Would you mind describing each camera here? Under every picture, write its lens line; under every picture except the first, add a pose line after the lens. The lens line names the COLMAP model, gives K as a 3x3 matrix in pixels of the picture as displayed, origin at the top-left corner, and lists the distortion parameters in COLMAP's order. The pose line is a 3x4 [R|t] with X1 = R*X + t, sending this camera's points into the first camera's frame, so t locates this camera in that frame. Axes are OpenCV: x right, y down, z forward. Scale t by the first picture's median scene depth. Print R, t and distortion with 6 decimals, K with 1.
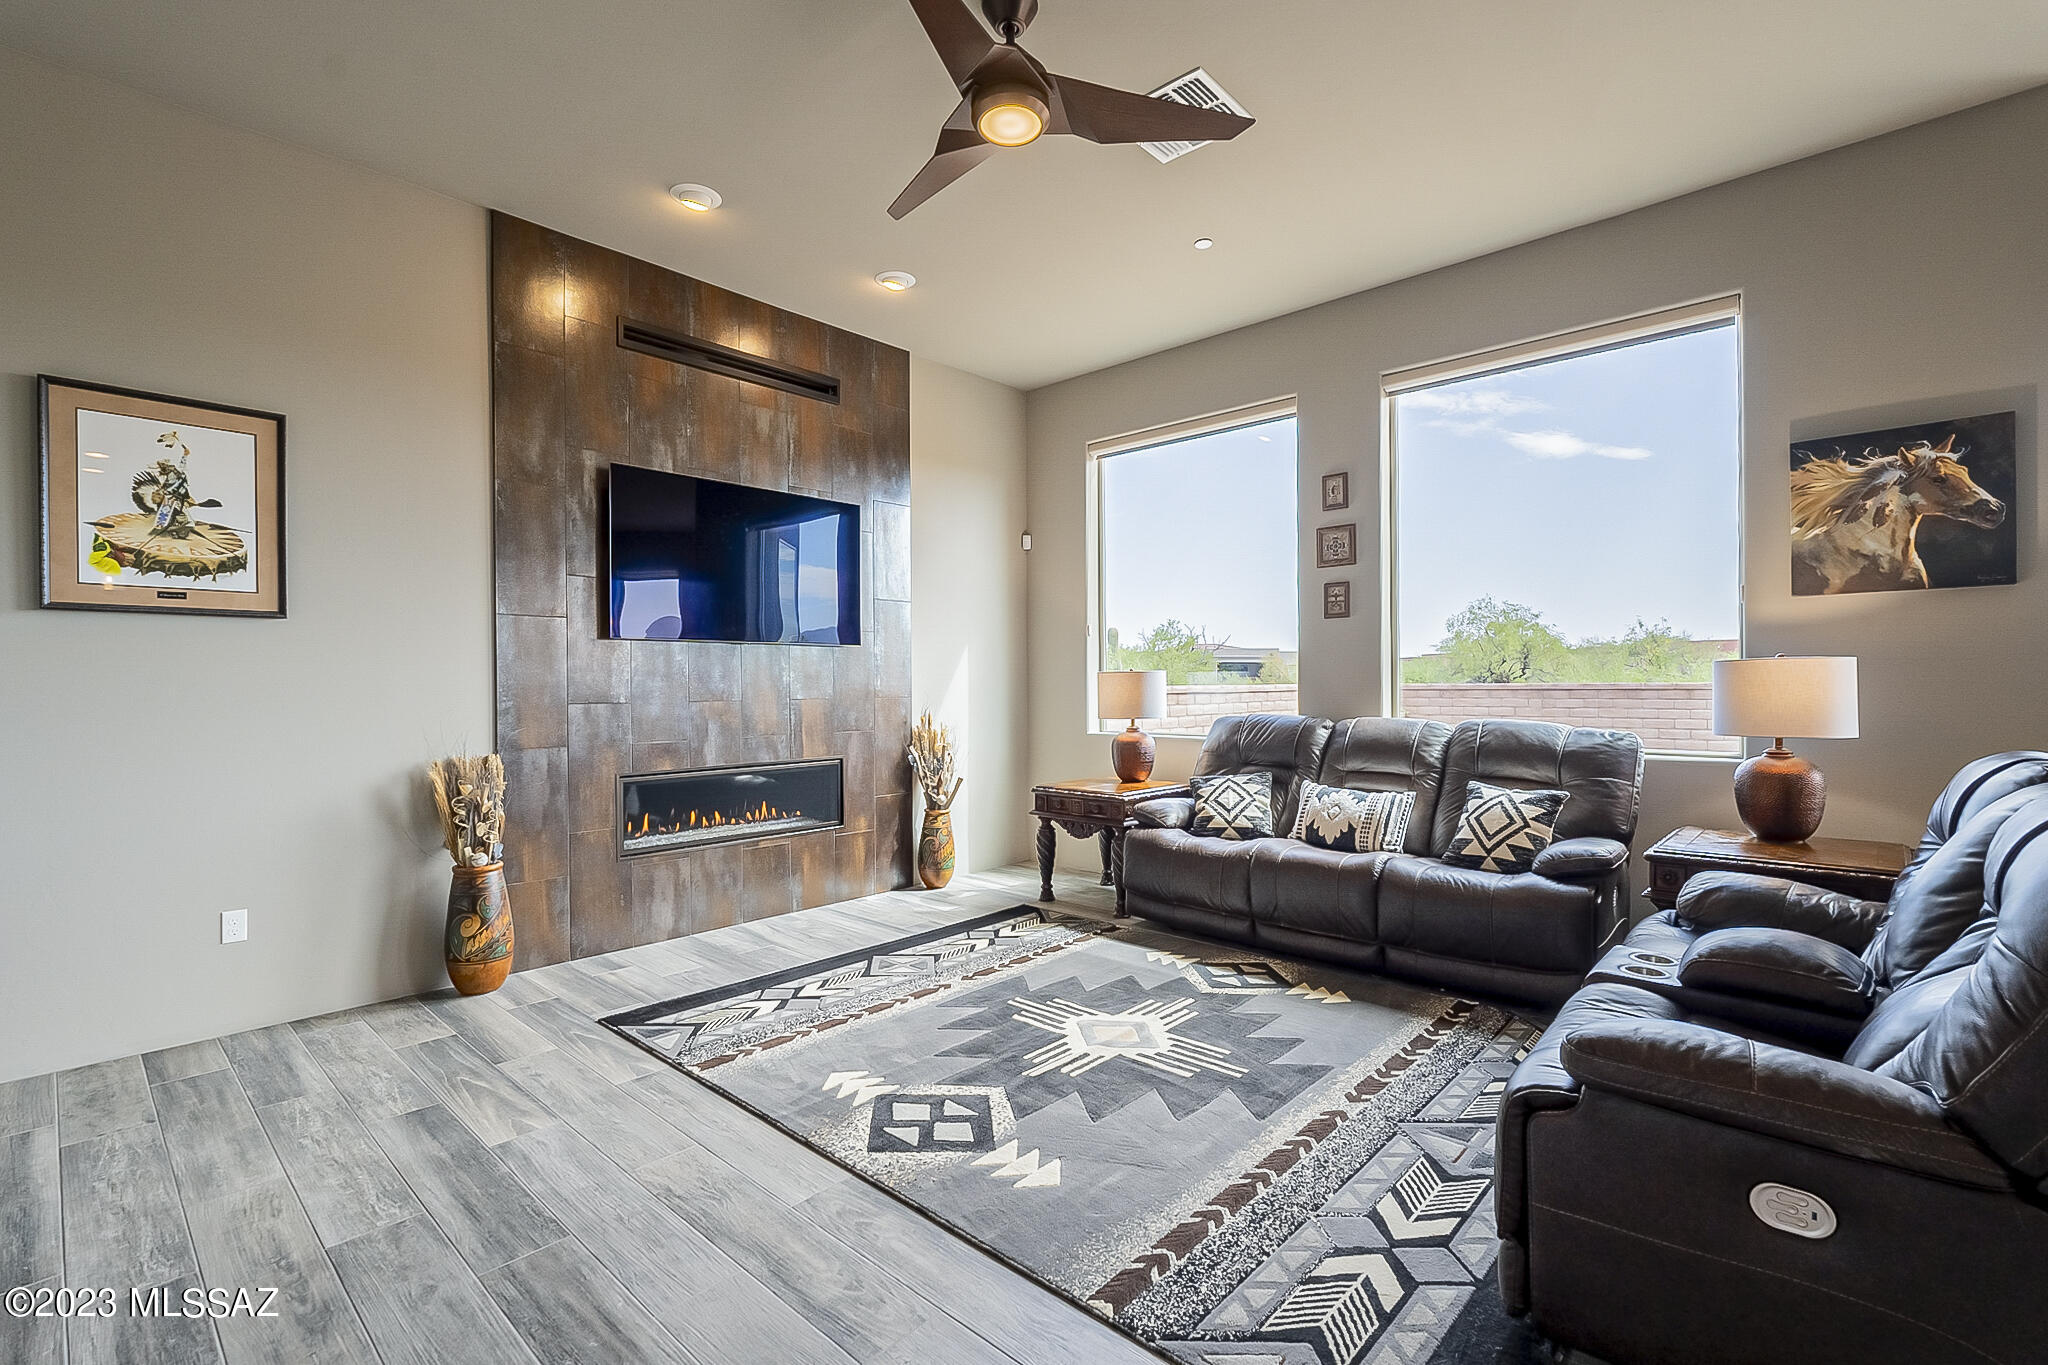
lens RADIAL K [[913.9, 0, 1029.3], [0, 913.9, 681.2], [0, 0, 1]] dist [-0.003688, 0.000323]
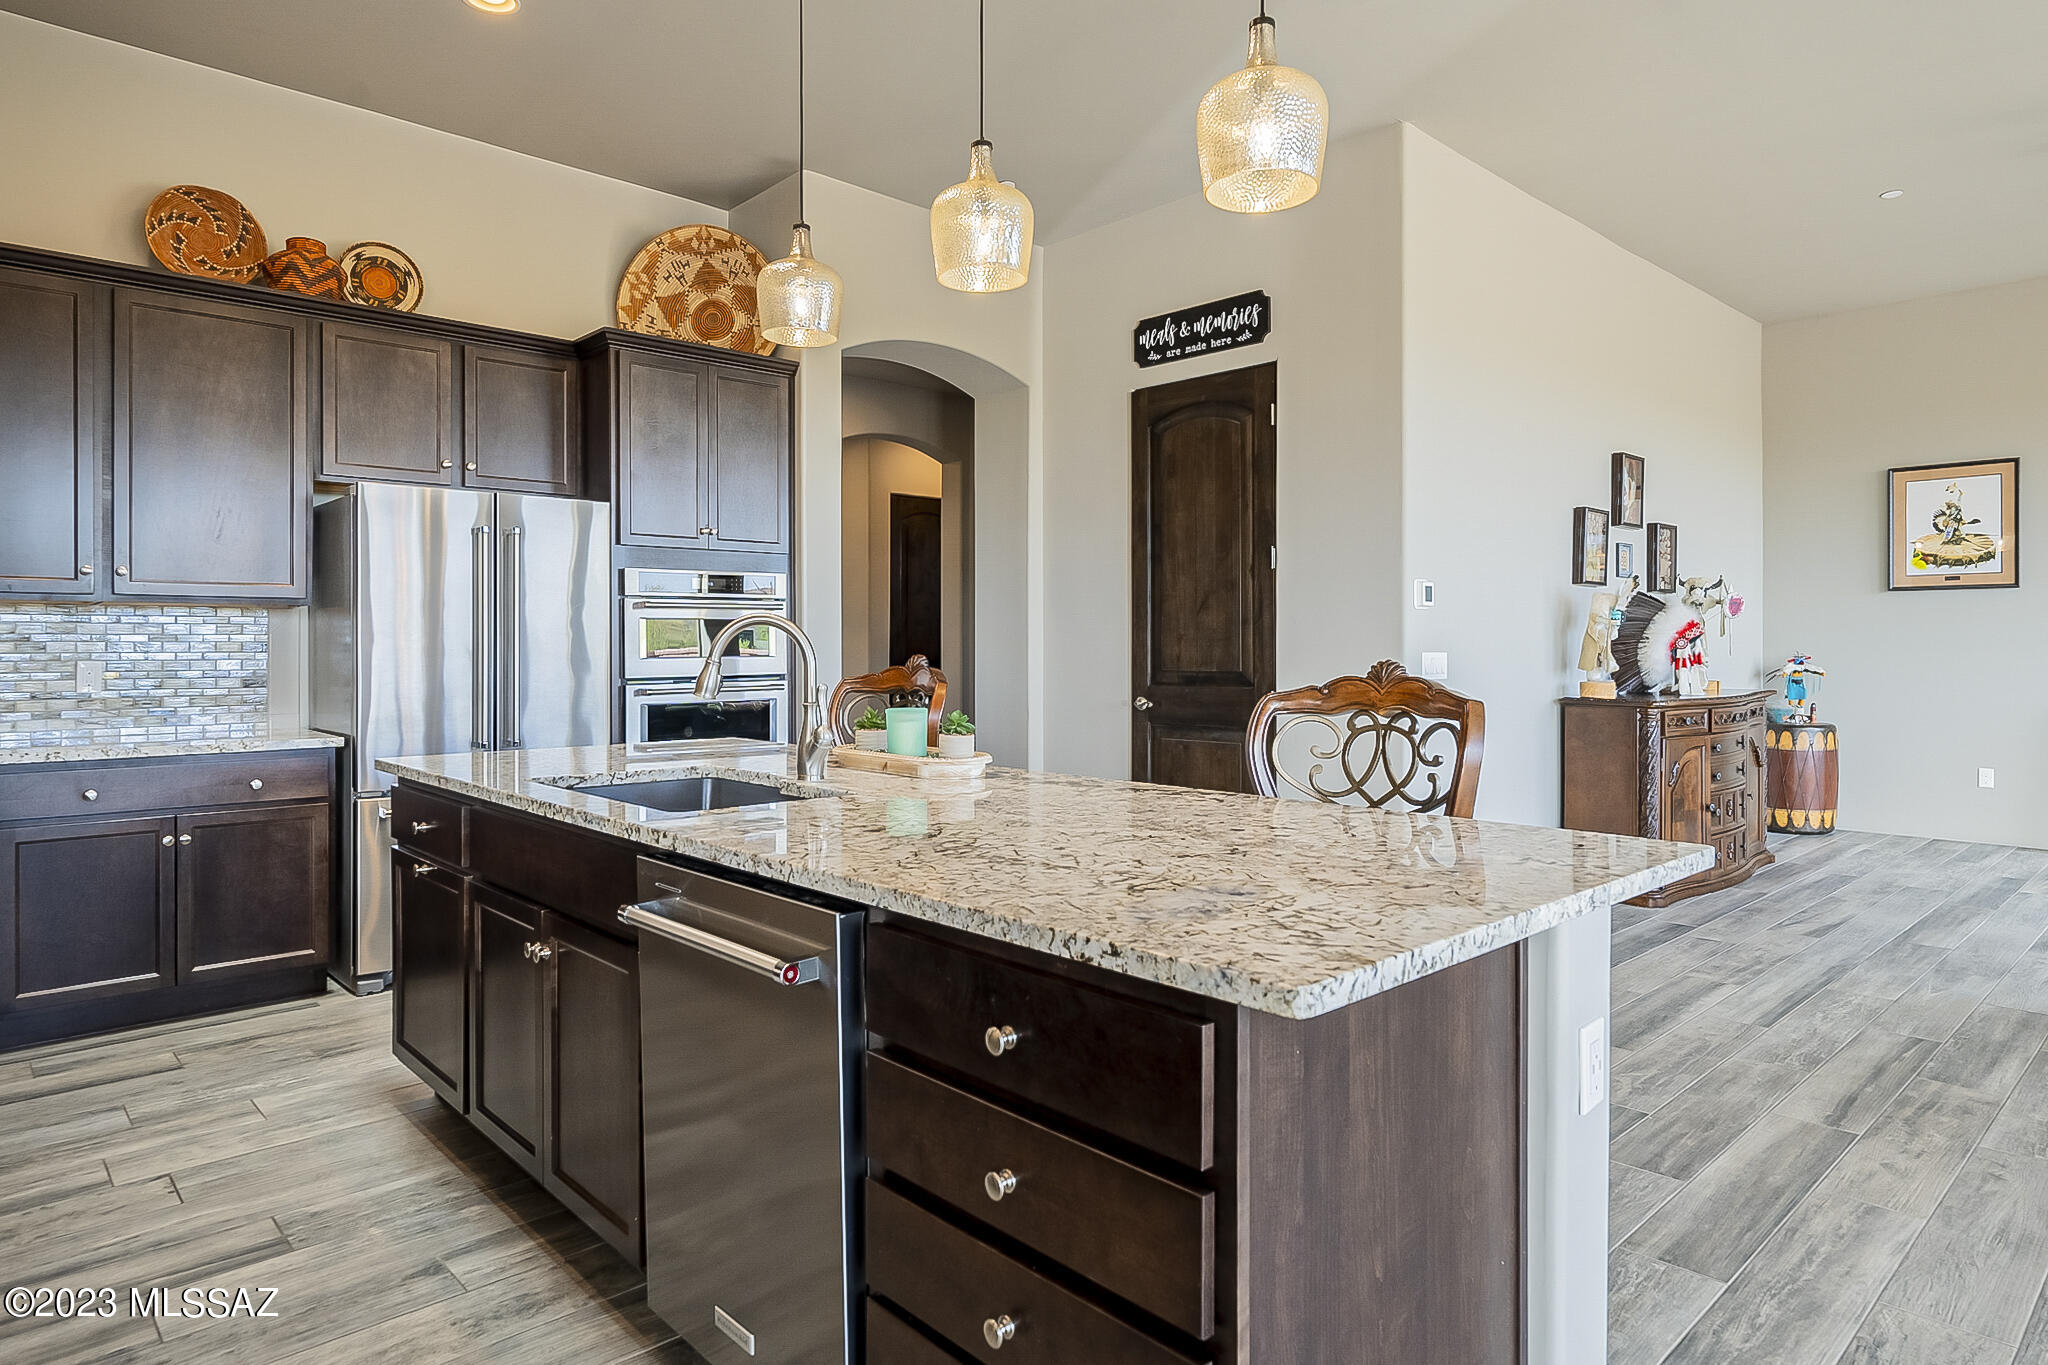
lens RADIAL K [[1171.9, 0, 1030.2], [0, 1171.9, 649.1], [0, 0, 1]] dist [-0.000643, -0.000161]
pose [[-0.083478, 0.007060, -0.996485, 1.403346], [0.002018, 0.999974, 0.006916, 0.020127], [0.996508, -0.001433, -0.083490, -0.549148]]
